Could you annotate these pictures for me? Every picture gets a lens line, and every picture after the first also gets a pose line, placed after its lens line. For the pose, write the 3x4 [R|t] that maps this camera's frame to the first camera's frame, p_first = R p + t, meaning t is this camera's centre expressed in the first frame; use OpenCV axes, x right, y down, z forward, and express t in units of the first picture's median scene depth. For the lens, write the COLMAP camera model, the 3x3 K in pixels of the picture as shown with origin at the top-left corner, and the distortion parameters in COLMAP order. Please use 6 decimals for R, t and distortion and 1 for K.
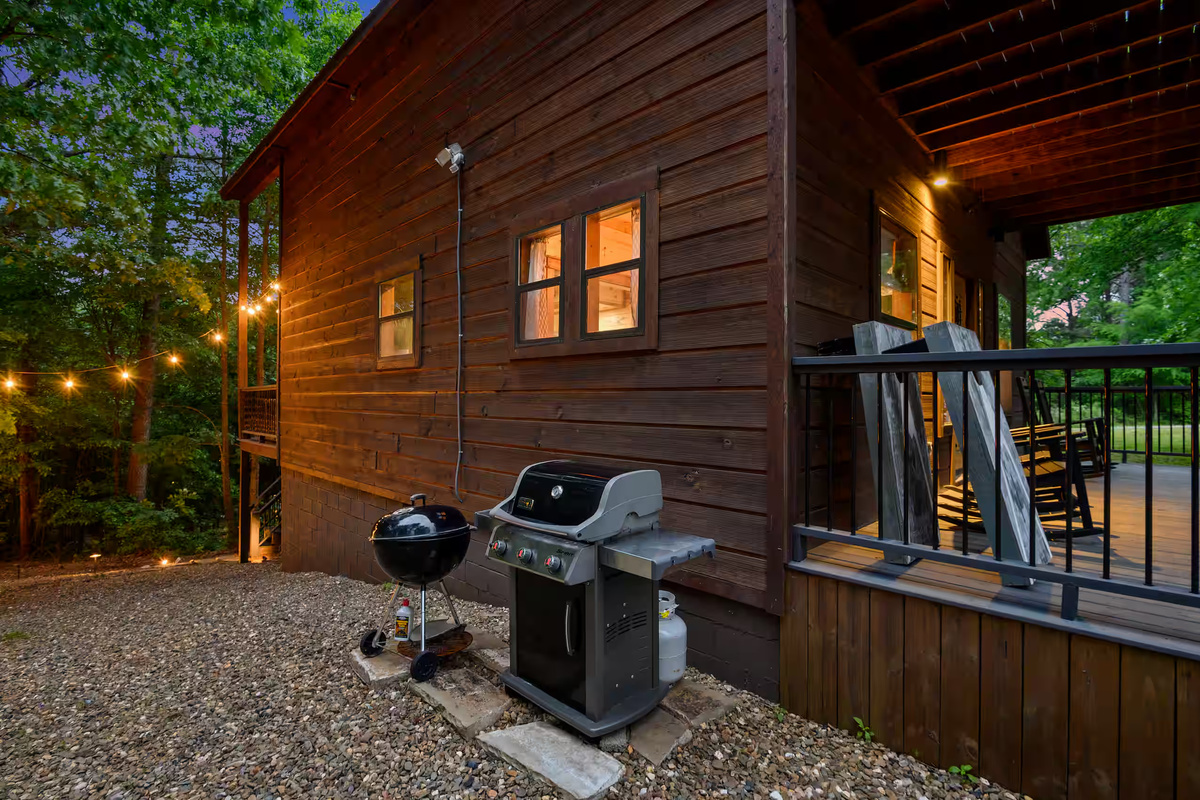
lens RADIAL K [[561.7, 0, 595.9], [0, 561.7, 401.2], [0, 0, 1]] dist [0.019269, -0.011068]
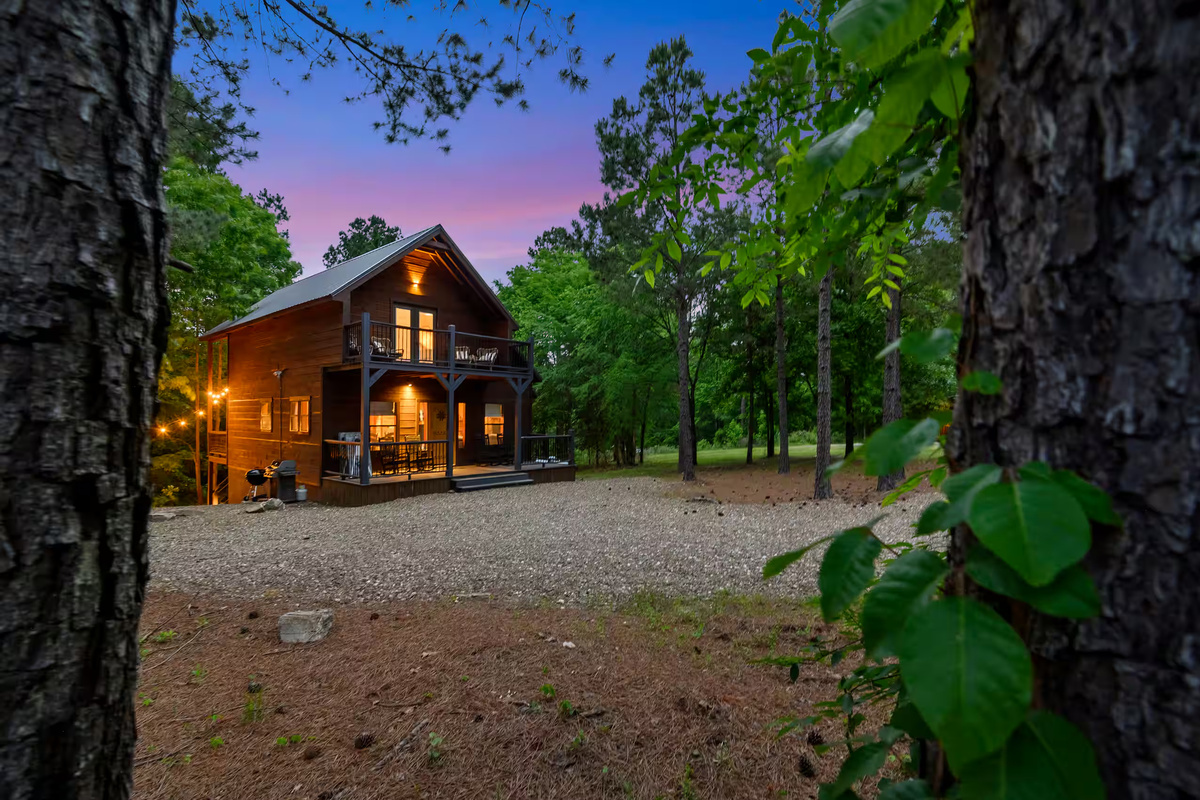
lens RADIAL K [[550.7, 0, 599.3], [0, 550.7, 417.7], [0, 0, 1]] dist [0.000926, -0.000057]
pose [[0.997025, 0.000288, 0.077077, 0.782205], [0.000143, 0.999984, -0.005593, -0.075697], [-0.077077, 0.005588, 0.997009, -1.365292]]
